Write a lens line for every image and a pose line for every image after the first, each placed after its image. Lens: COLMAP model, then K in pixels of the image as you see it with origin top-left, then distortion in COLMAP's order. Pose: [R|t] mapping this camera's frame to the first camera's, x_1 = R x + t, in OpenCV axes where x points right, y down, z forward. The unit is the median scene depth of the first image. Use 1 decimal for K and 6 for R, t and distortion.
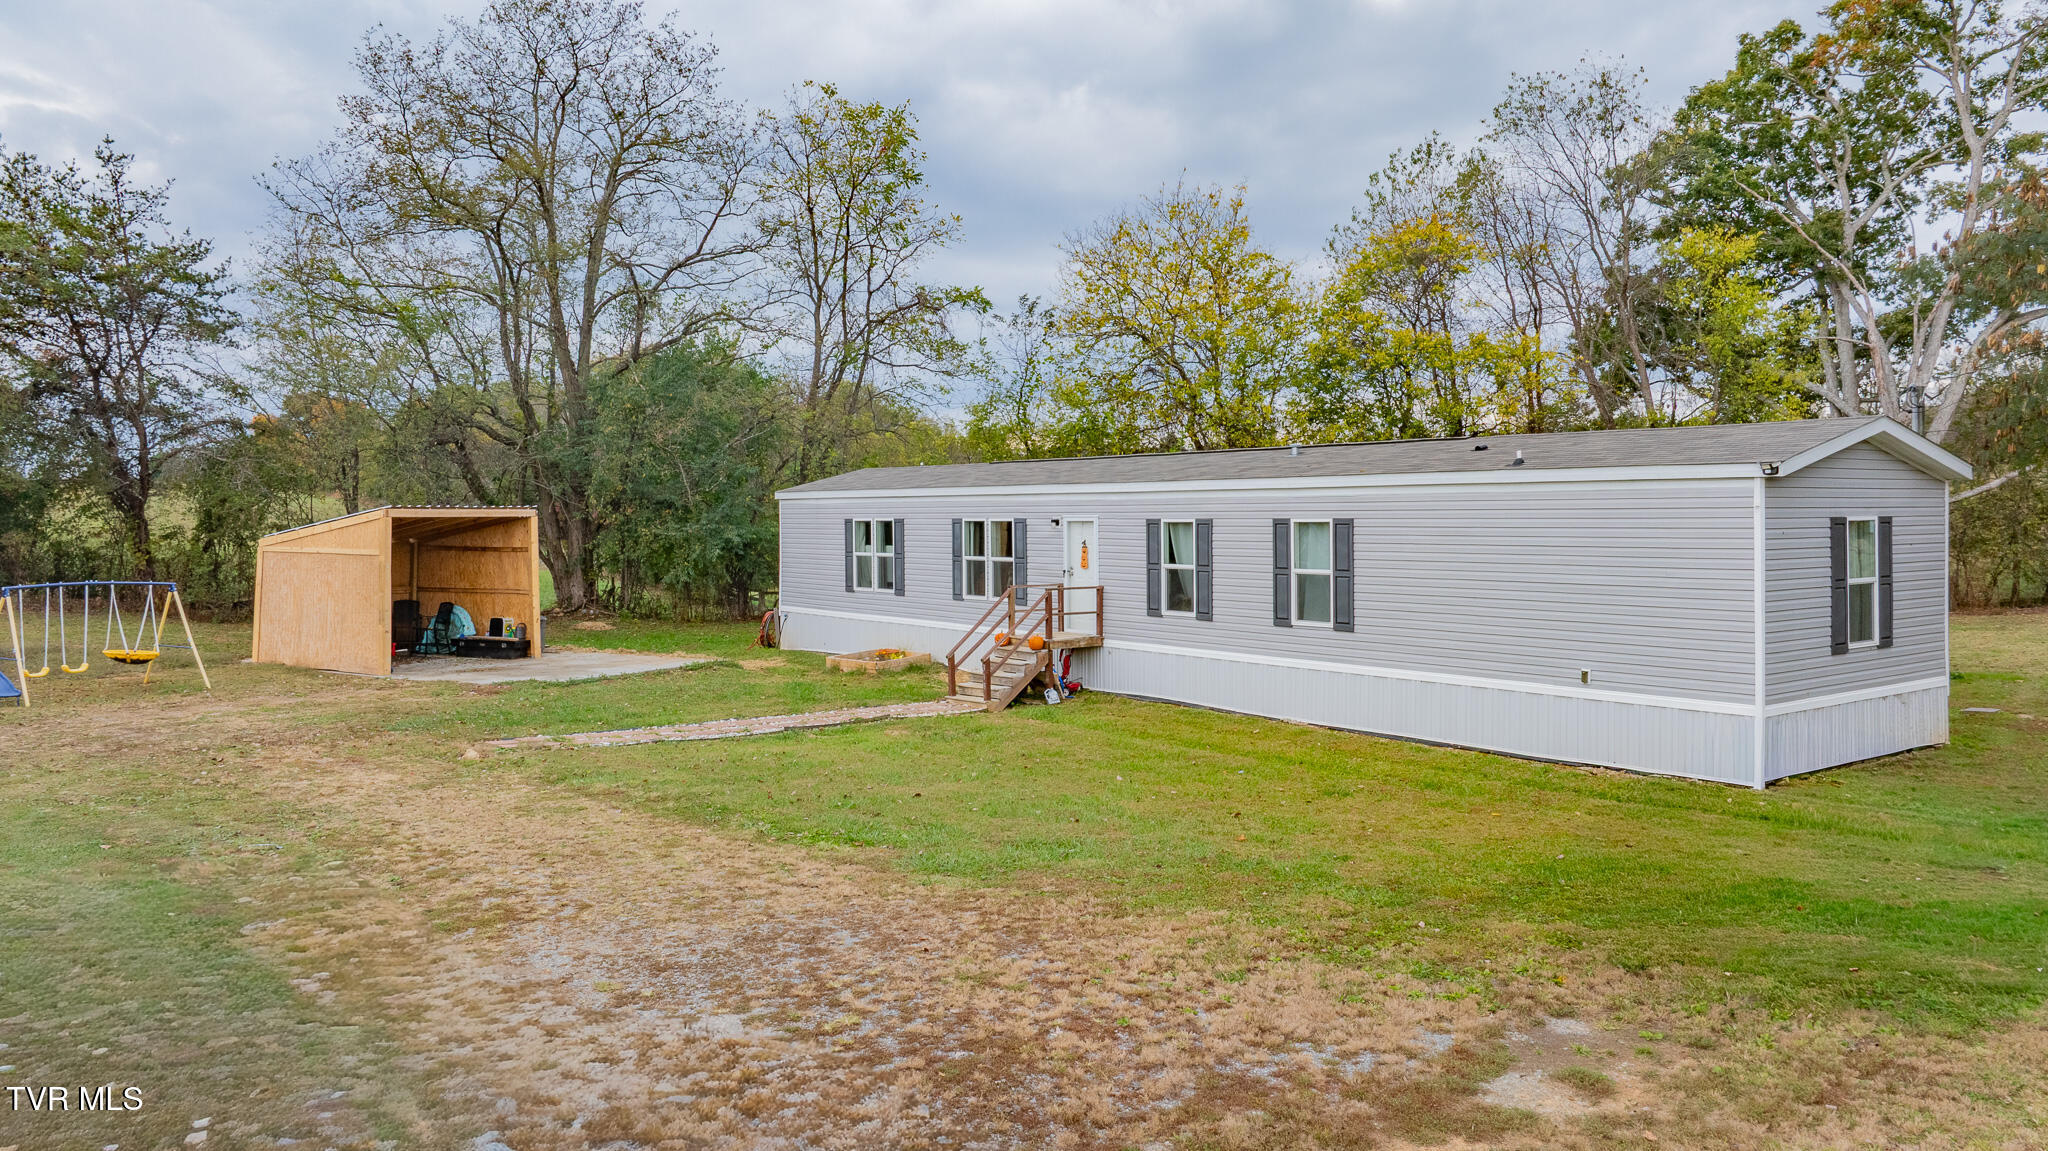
lens RADIAL K [[1465.1, 0, 1024.0], [0, 1465.1, 575.5], [0, 0, 1]] dist [-0.004102, -0.000414]
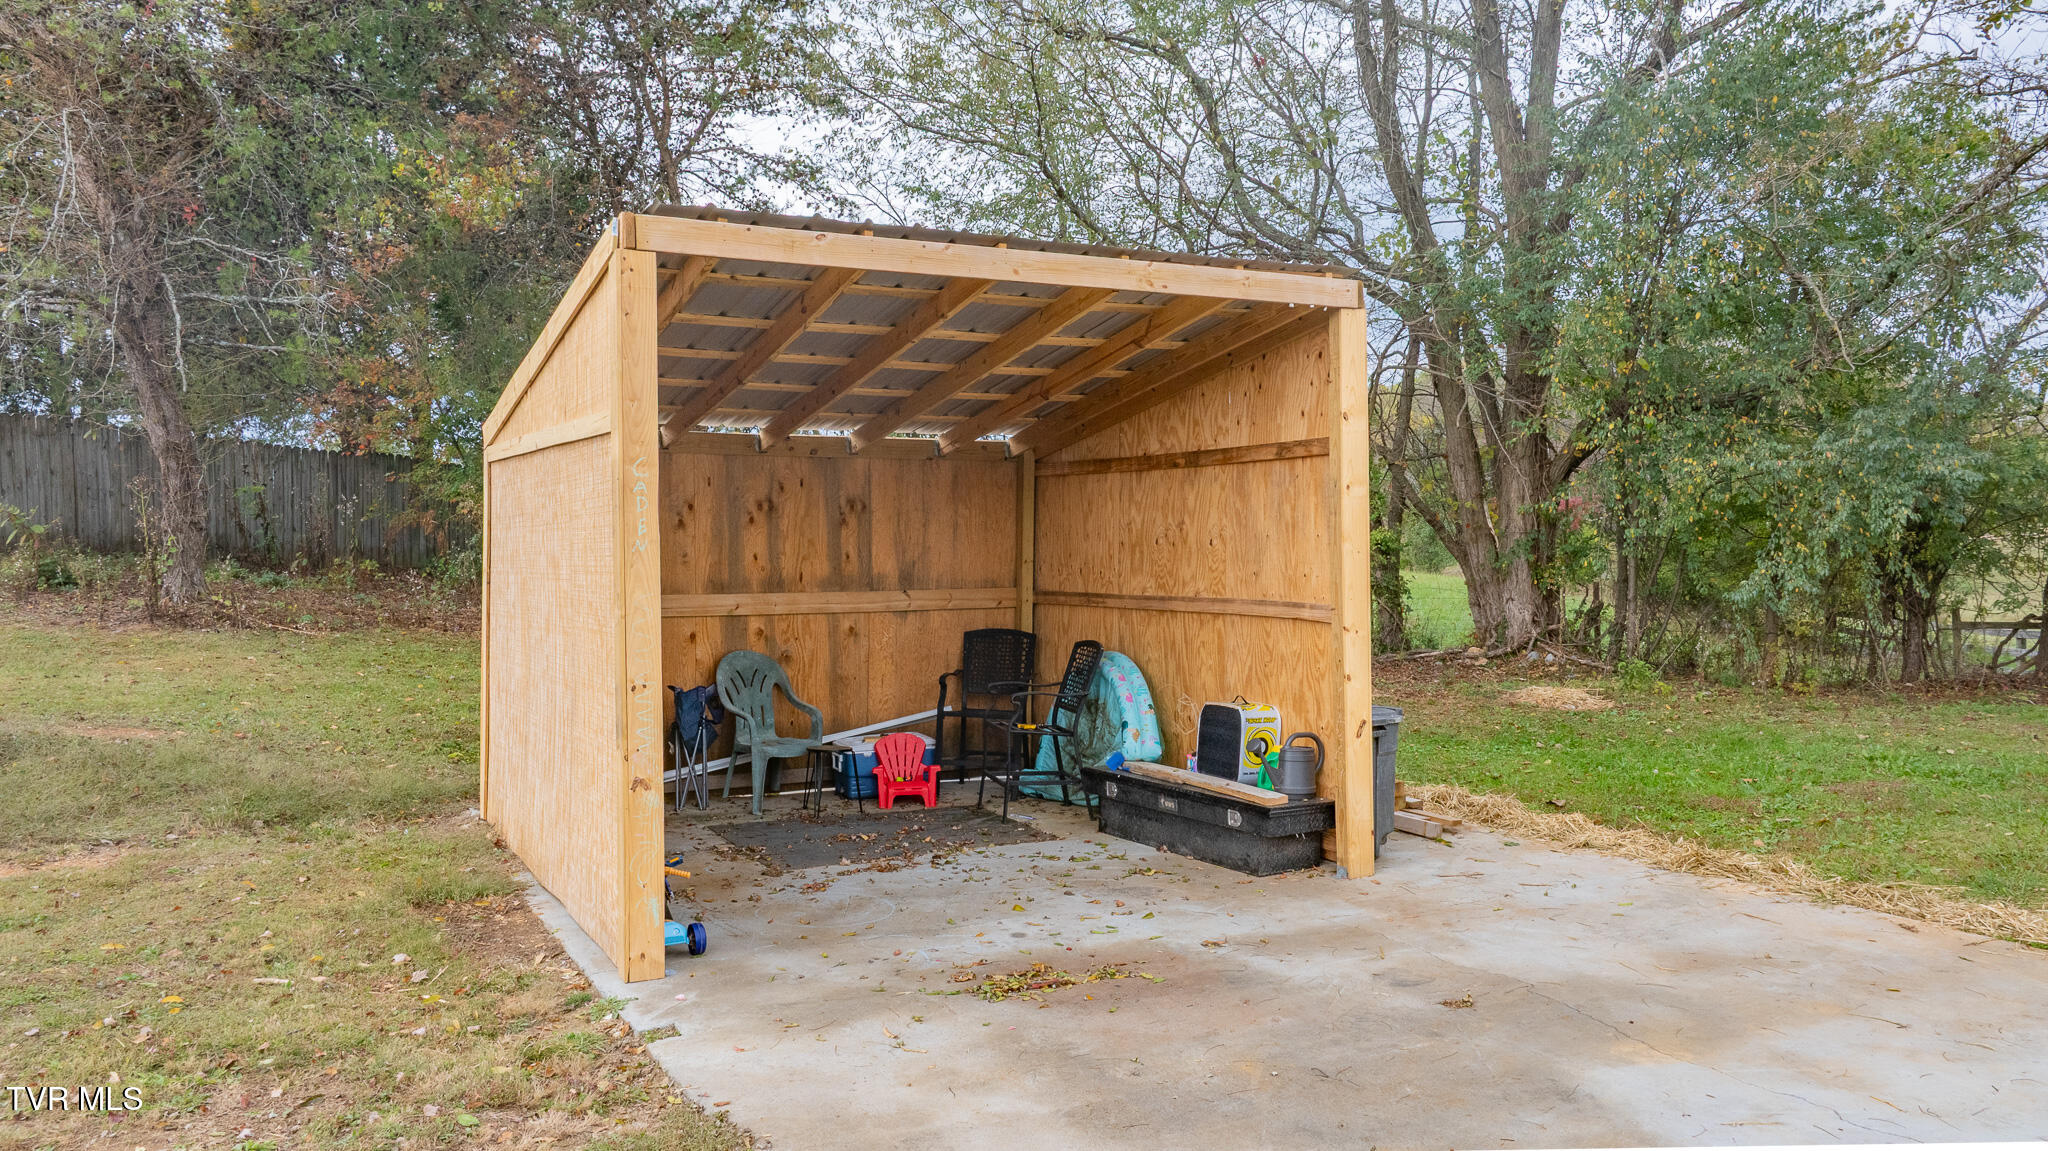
lens RADIAL K [[1465.1, 0, 1024.0], [0, 1465.1, 575.5], [0, 0, 1]] dist [-0.004102, -0.000414]
pose [[0.814159, 0.009310, -0.580567, -0.232915], [-0.016180, 0.999847, -0.006656, 0.007061], [0.580416, 0.014813, 0.814185, 0.757839]]
